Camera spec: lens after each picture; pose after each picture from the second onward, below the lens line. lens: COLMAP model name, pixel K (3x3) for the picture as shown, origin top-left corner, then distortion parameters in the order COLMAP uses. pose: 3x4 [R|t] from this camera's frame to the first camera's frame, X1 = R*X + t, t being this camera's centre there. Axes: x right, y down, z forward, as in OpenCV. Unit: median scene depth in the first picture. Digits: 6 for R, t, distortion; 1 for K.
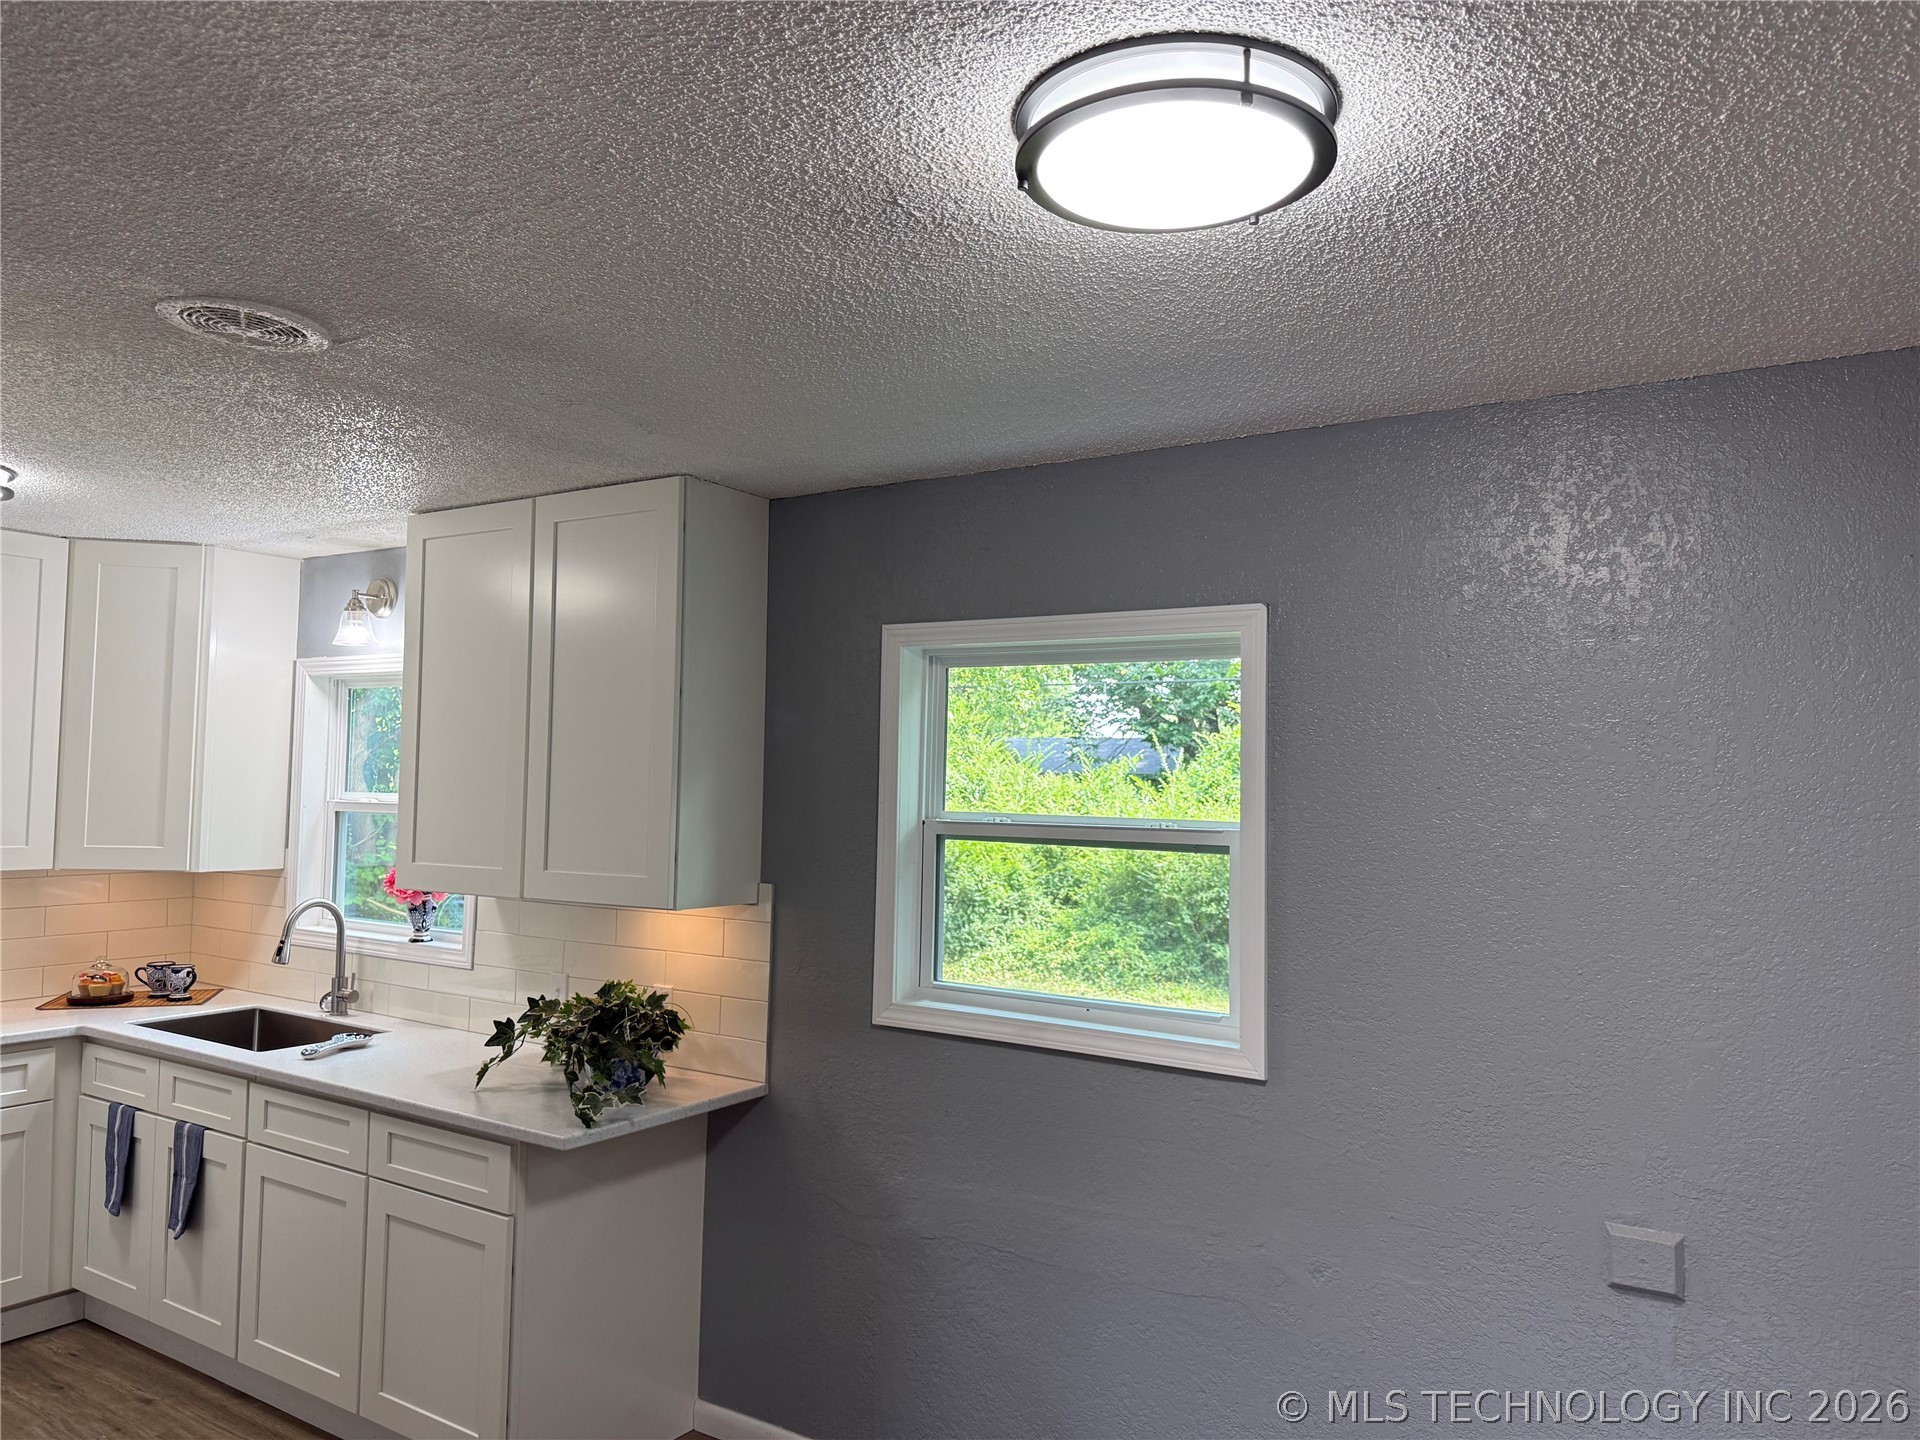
lens RADIAL K [[1354.0, 0, 956.0], [0, 1354.0, 720.6], [0, 0, 1]] dist [0.055715, -0.074089]
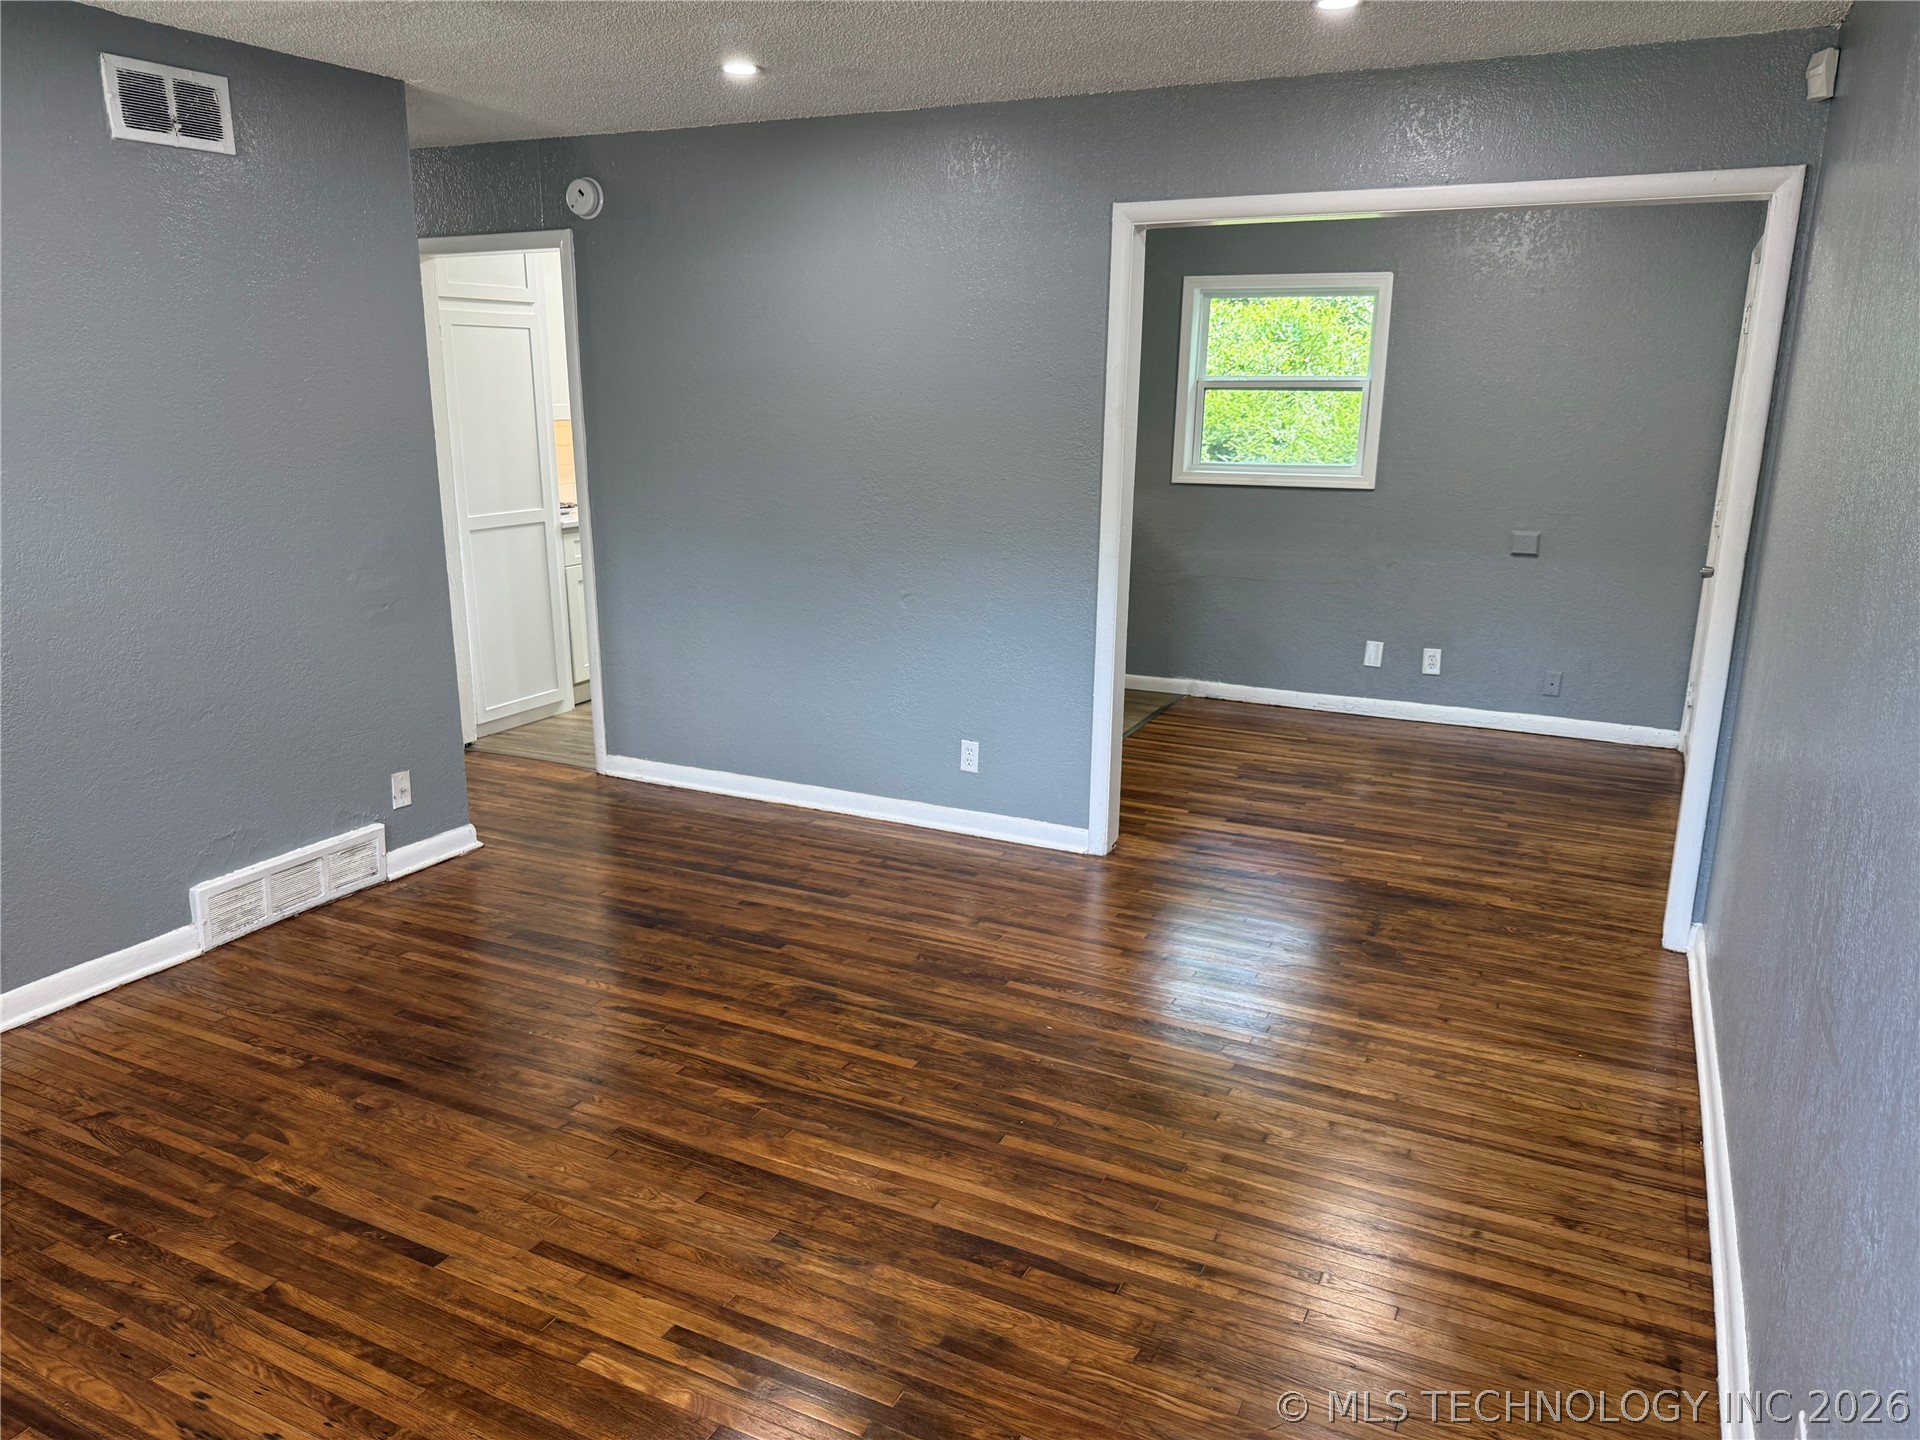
lens RADIAL K [[1354.0, 0, 958.6], [0, 1354.0, 718.9], [0, 0, 1]] dist [0.055715, -0.074089]
pose [[0.992635, -0.035408, 0.115857, -0.608669], [-0.000254, 0.955725, 0.294261, -0.038769], [-0.121147, -0.292123, 0.948677, -0.993907]]
